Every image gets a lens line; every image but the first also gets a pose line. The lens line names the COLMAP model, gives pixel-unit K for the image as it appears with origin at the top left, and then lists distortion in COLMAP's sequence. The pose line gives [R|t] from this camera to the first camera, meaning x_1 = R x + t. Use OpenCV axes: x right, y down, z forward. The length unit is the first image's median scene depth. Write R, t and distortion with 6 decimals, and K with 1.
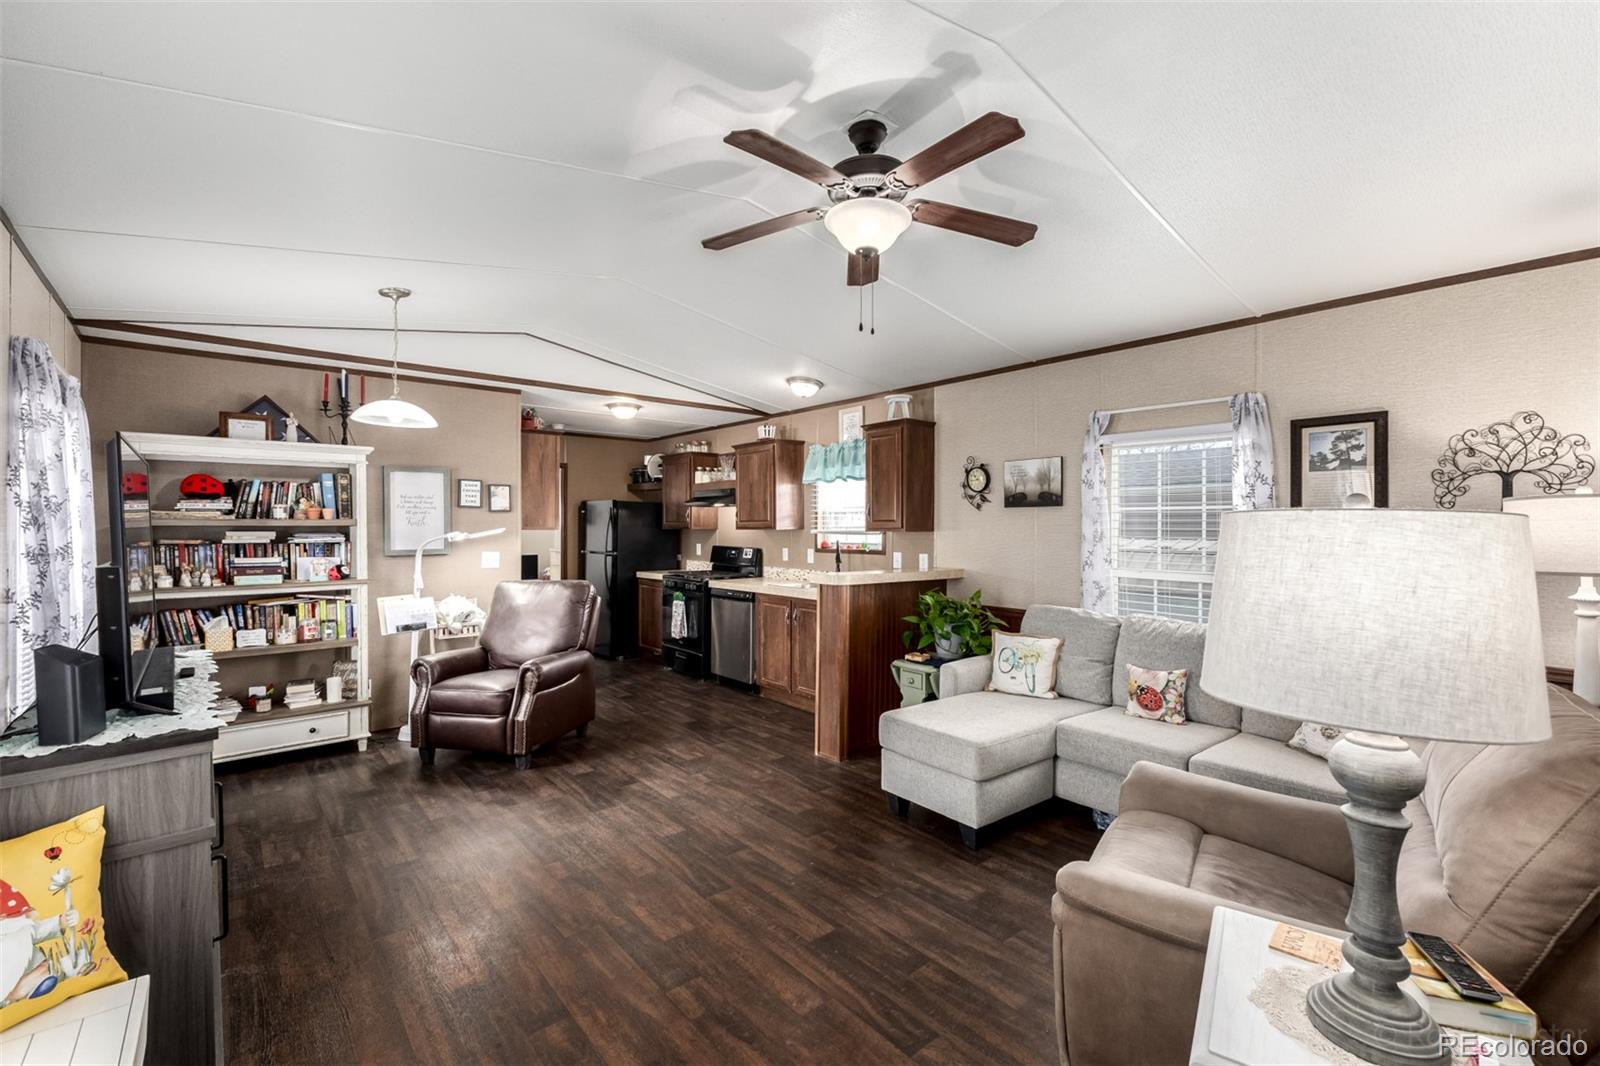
lens RADIAL K [[699.1, 0, 790.7], [0, 699.1, 540.1], [0, 0, 1]] dist [0.012220, -0.002335]
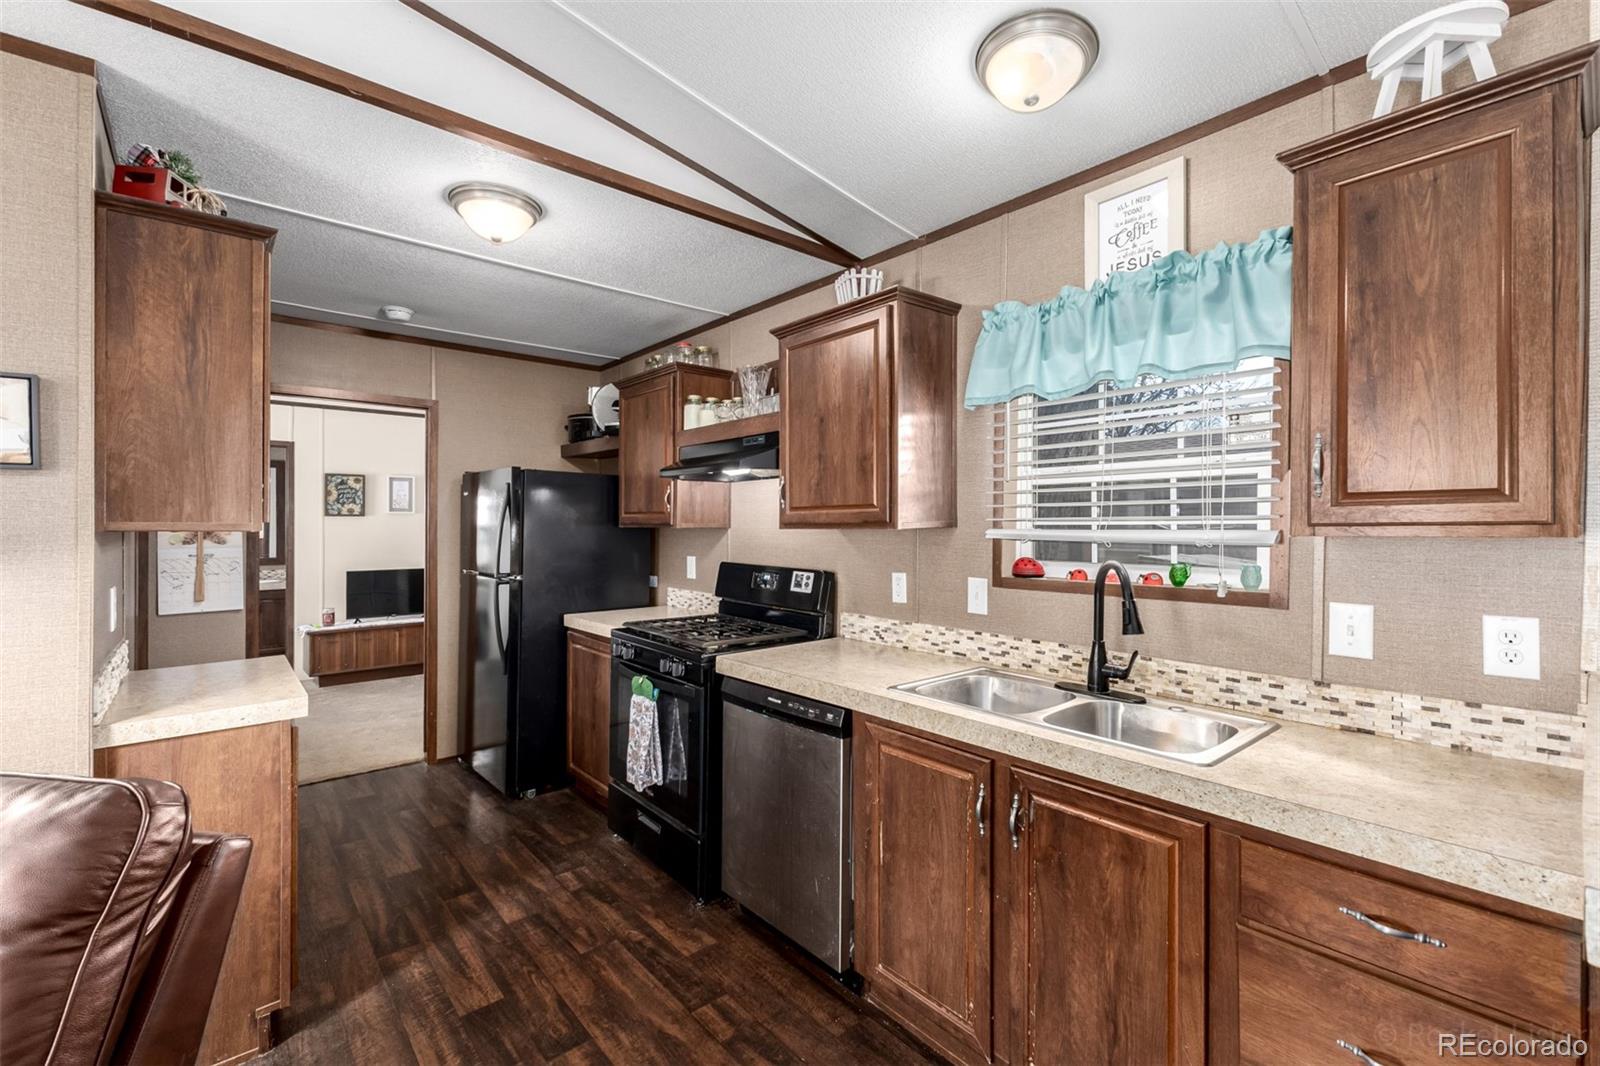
lens RADIAL K [[699.1, 0, 793.6], [0, 699.1, 522.8], [0, 0, 1]] dist [0.012220, -0.002335]
pose [[0.999893, -0.000774, 0.014631, -0.080126], [0.001087, 0.999769, -0.021443, -0.010004], [-0.014611, 0.021456, 0.999663, 0.607755]]
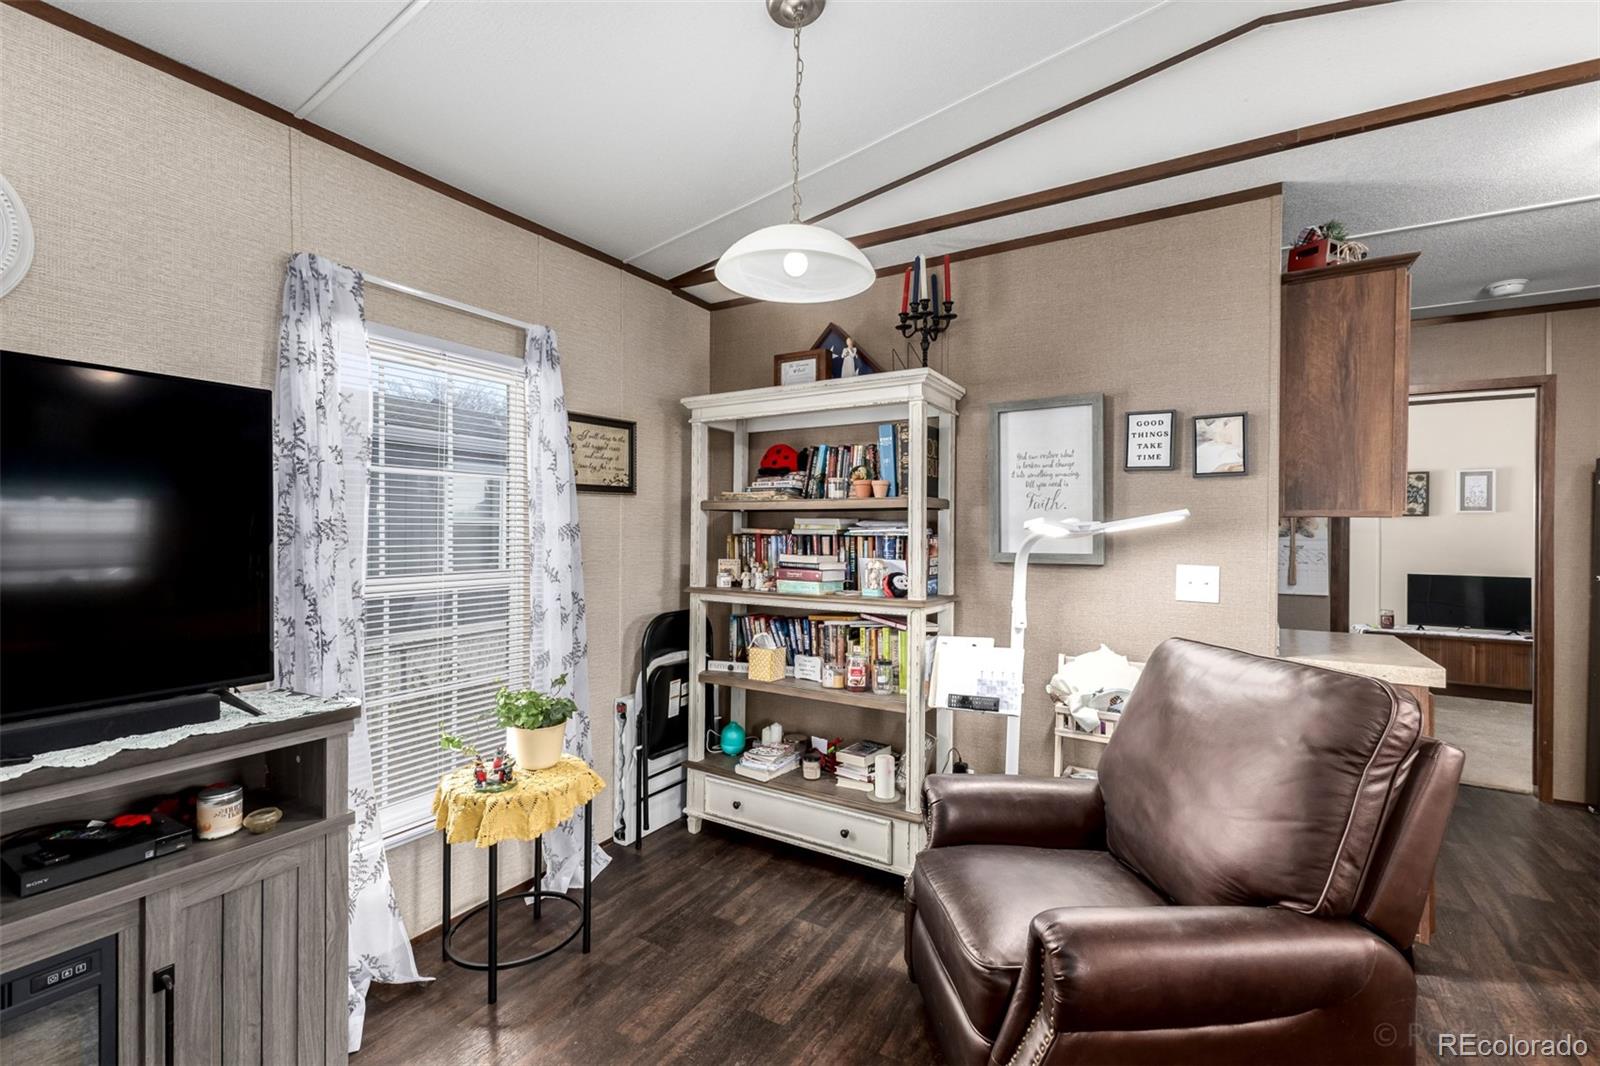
lens RADIAL K [[699.1, 0, 789.7], [0, 699.1, 524.3], [0, 0, 1]] dist [0.012220, -0.002335]
pose [[0.327540, -0.002069, -0.944835, -0.072728], [-0.025773, 0.999606, -0.011123, 0.001895], [0.944486, 0.027995, 0.327358, 0.511884]]
